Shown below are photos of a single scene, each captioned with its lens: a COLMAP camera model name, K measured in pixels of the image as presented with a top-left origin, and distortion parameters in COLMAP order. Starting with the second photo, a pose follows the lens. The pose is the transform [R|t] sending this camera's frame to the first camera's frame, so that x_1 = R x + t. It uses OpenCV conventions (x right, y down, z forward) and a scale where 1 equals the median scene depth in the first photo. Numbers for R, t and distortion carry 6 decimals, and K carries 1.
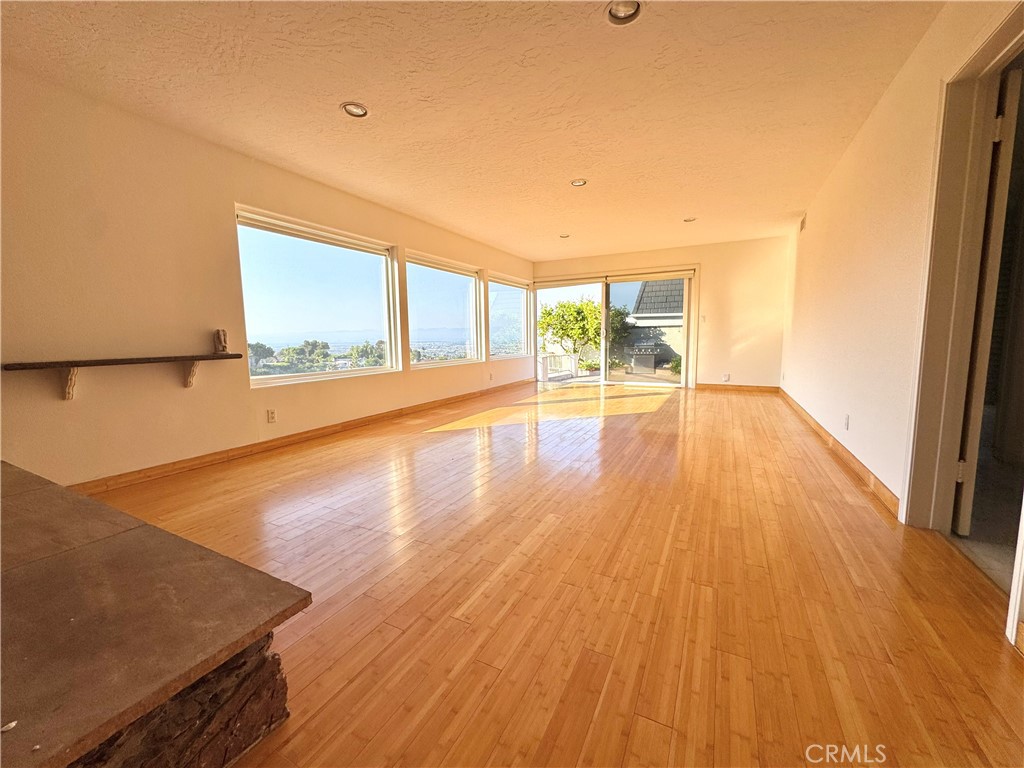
lens RADIAL K [[409.4, 0, 511.7], [0, 409.4, 381.7], [0, 0, 1]] dist [0.000062, -0.000233]
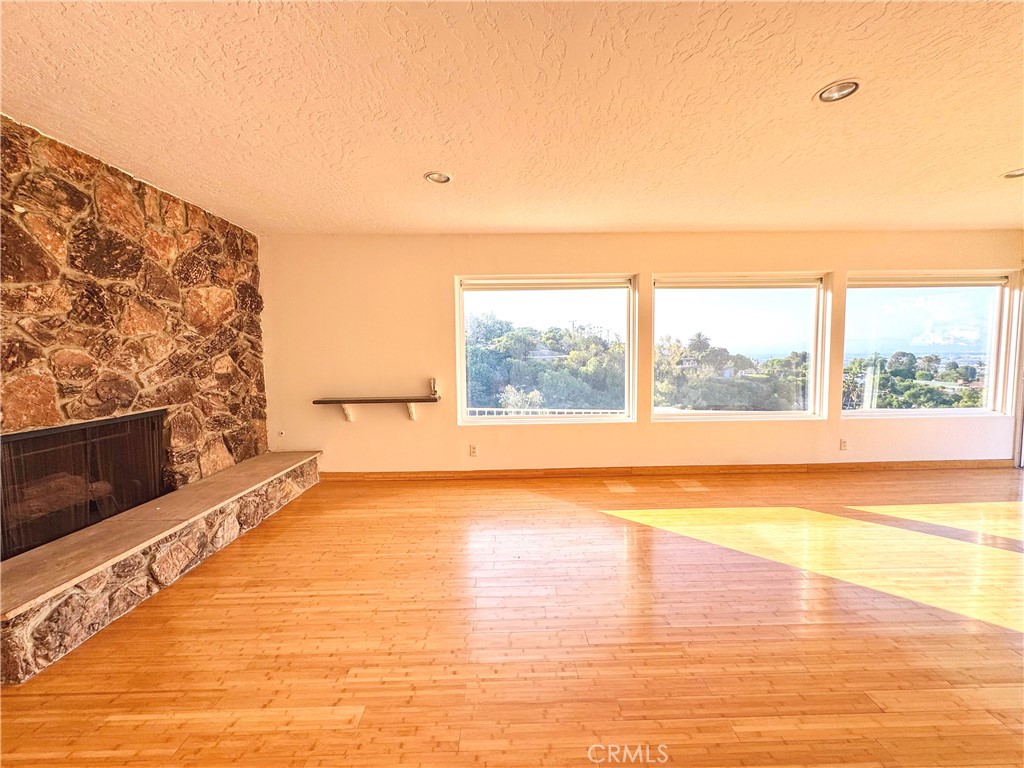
lens RADIAL K [[409.4, 0, 511.7], [0, 409.4, 381.7], [0, 0, 1]] dist [0.000062, -0.000233]
pose [[0.474082, 0.067420, -0.877895, 0.664869], [-0.089237, 0.995609, 0.028271, -0.216904], [0.875947, 0.064938, 0.478017, 0.747953]]
